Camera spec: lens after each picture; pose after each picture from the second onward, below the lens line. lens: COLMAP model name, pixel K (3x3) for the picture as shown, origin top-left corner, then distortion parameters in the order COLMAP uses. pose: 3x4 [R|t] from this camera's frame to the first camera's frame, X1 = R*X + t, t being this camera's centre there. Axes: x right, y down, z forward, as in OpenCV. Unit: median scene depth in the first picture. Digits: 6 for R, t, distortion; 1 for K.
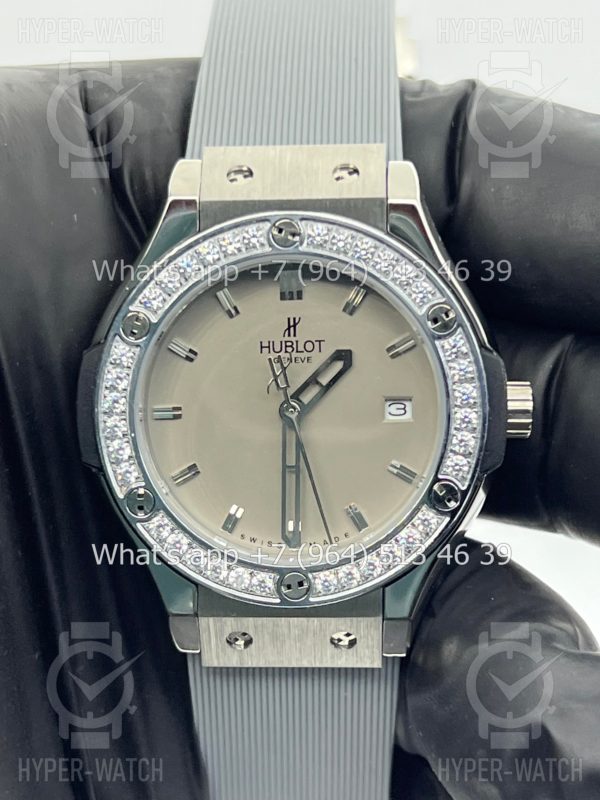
lens RADIAL K [[1907.6, 0, 293.6], [0, 1907.6, 468.9], [0, 0, 1]] dist [0.232498, 0.000000]
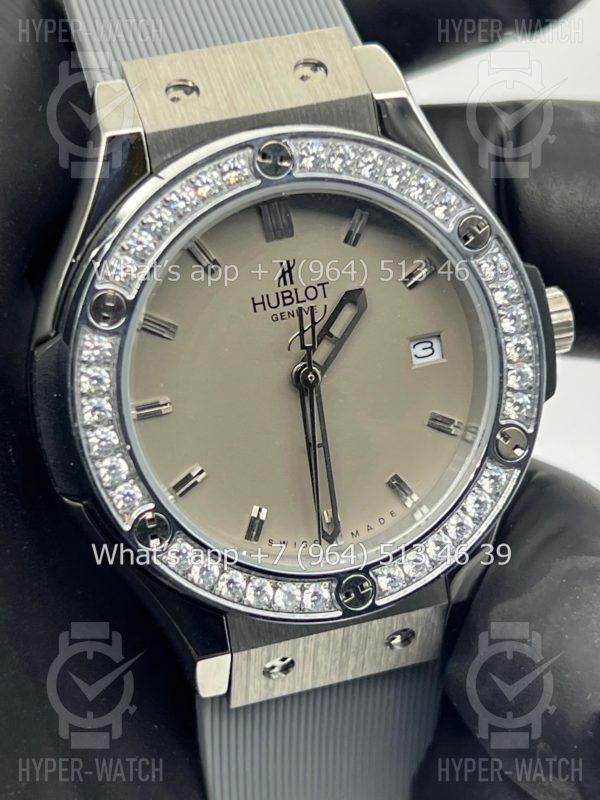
lens RADIAL K [[1907.6, 0, 292.6], [0, 1907.6, 396.0], [0, 0, 1]] dist [0.232498, 0.000000]
pose [[0.939353, -0.192116, 0.284089, -0.234771], [0.176152, 0.981027, 0.080969, -0.088031], [-0.294255, -0.026015, 0.955373, 0.238655]]
